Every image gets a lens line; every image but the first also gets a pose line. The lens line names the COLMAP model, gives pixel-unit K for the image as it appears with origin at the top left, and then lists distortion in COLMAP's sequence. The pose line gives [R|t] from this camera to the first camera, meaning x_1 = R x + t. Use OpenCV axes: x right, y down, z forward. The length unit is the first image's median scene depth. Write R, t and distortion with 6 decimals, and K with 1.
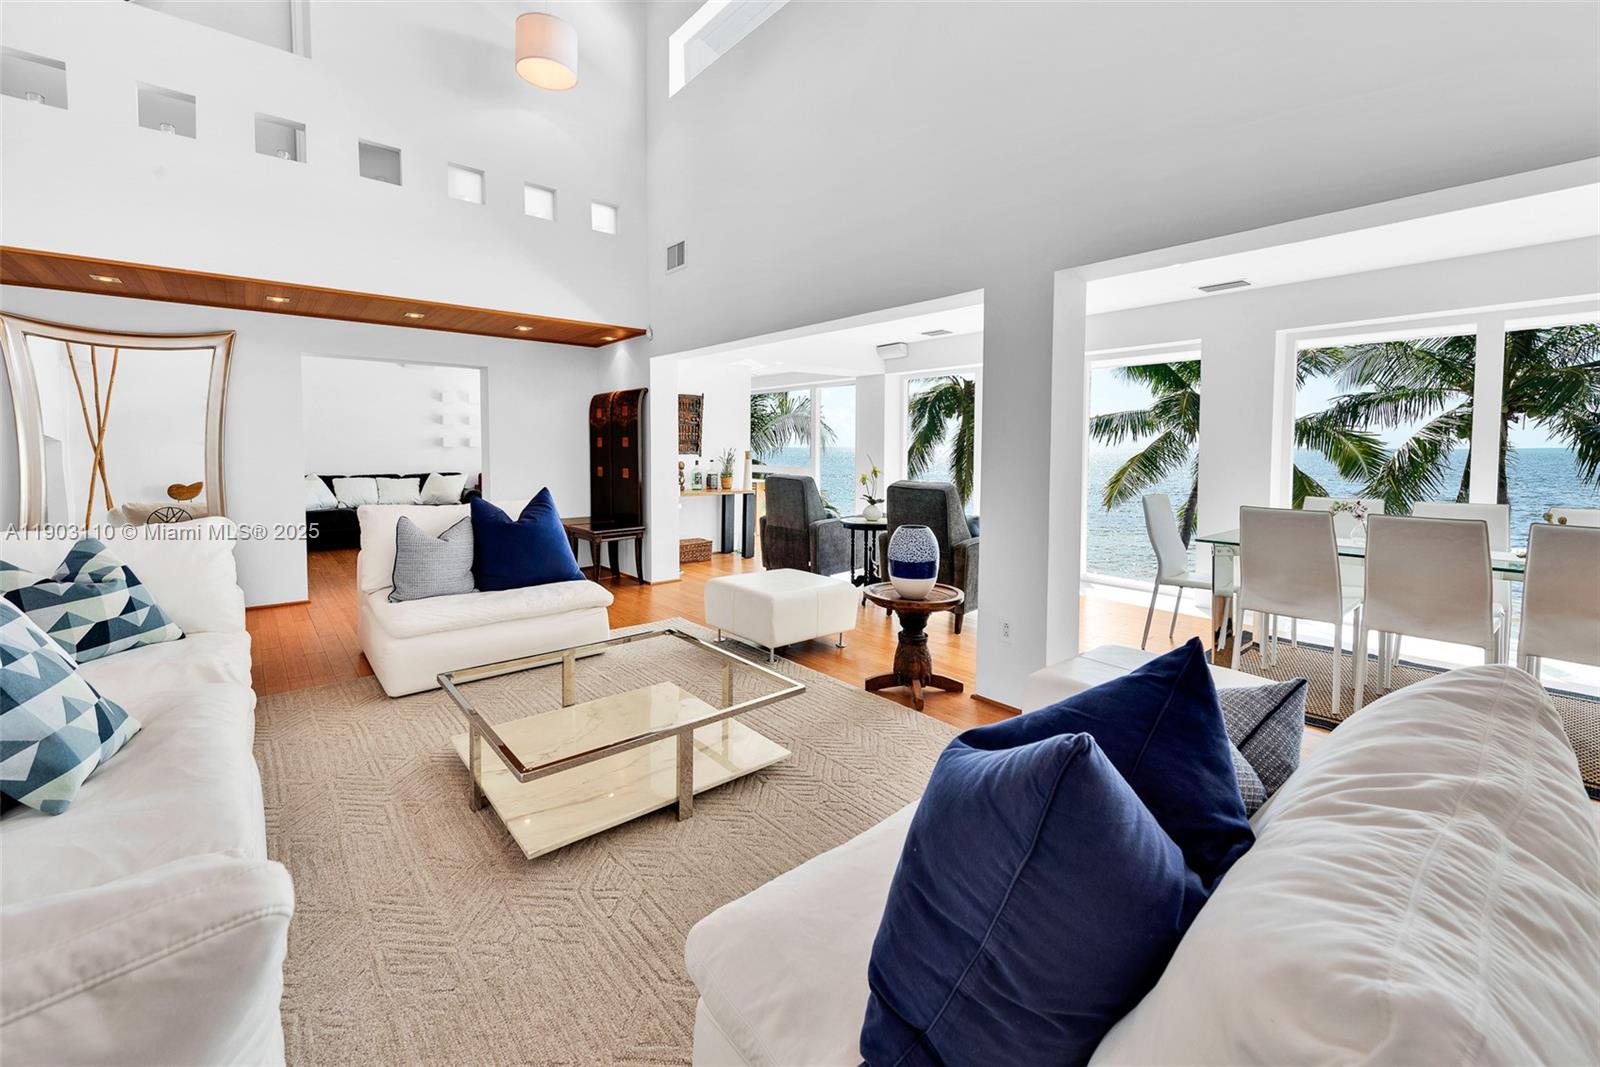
lens RADIAL K [[701.2, 0, 810.7], [0, 701.2, 481.2], [0, 0, 1]] dist [0.018686, -0.013225]
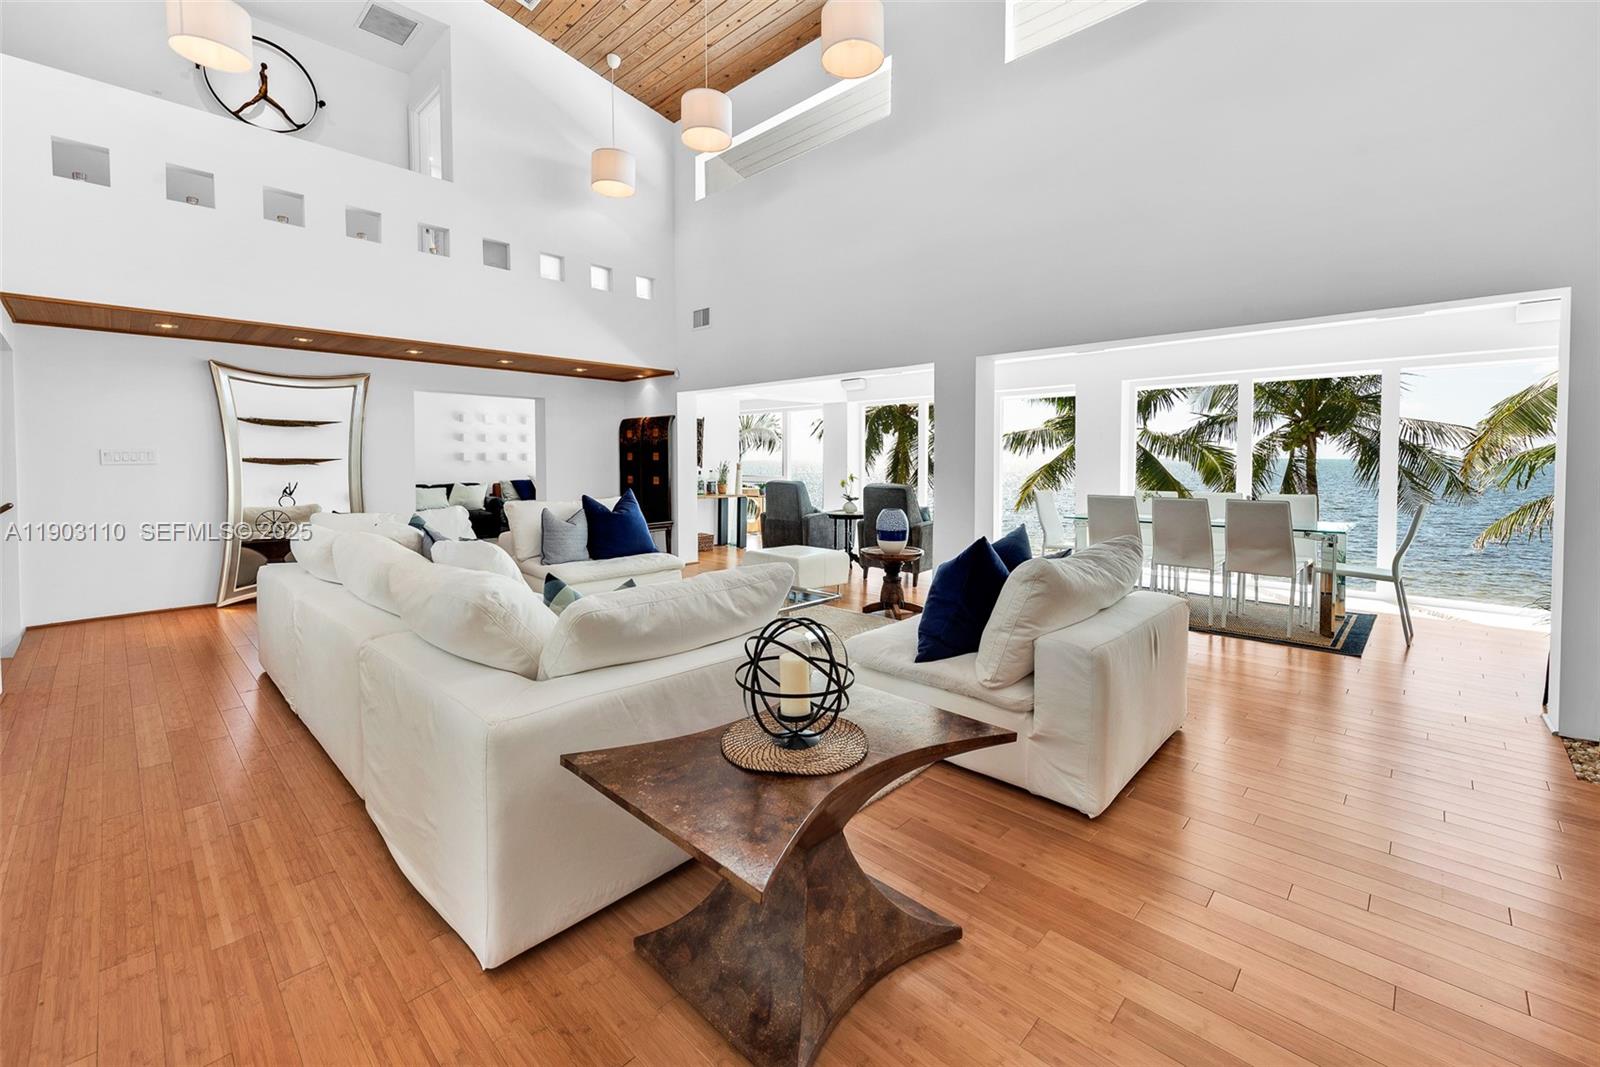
lens RADIAL K [[694.2, 0, 813.4], [0, 694.2, 472.5], [0, 0, 1]] dist [0.000672, -0.000539]
pose [[0.994861, -0.005695, 0.101095, -0.108997], [0.008743, 0.999519, -0.029740, 0.015155], [-0.100877, 0.030471, 0.994432, -0.316682]]
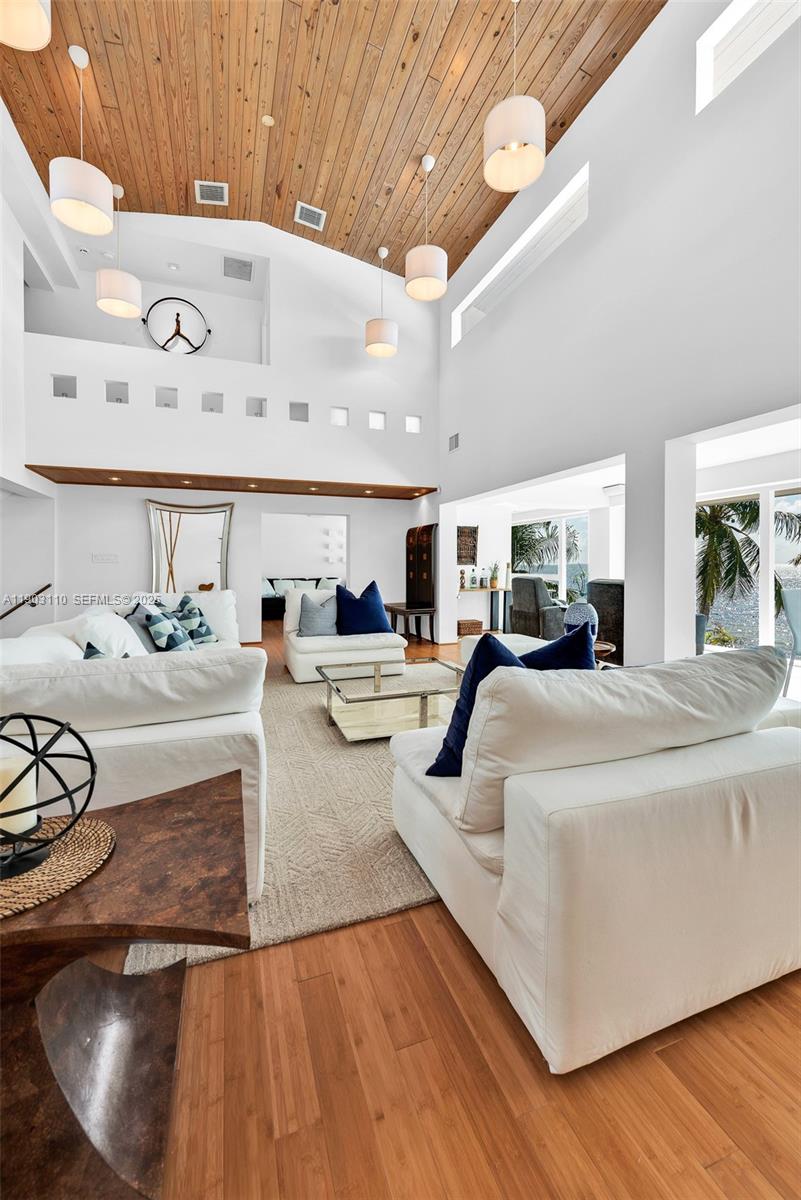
lens RADIAL K [[515.5, 0, 382.4], [0, 515.5, 561.0], [0, 0, 1]] dist [0.011361, -0.000181]
pose [[0.926627, -0.009126, -0.375871, 0.098695], [-0.012103, 0.998463, -0.054080, 0.021212], [0.375787, 0.054661, 0.925093, -0.151902]]
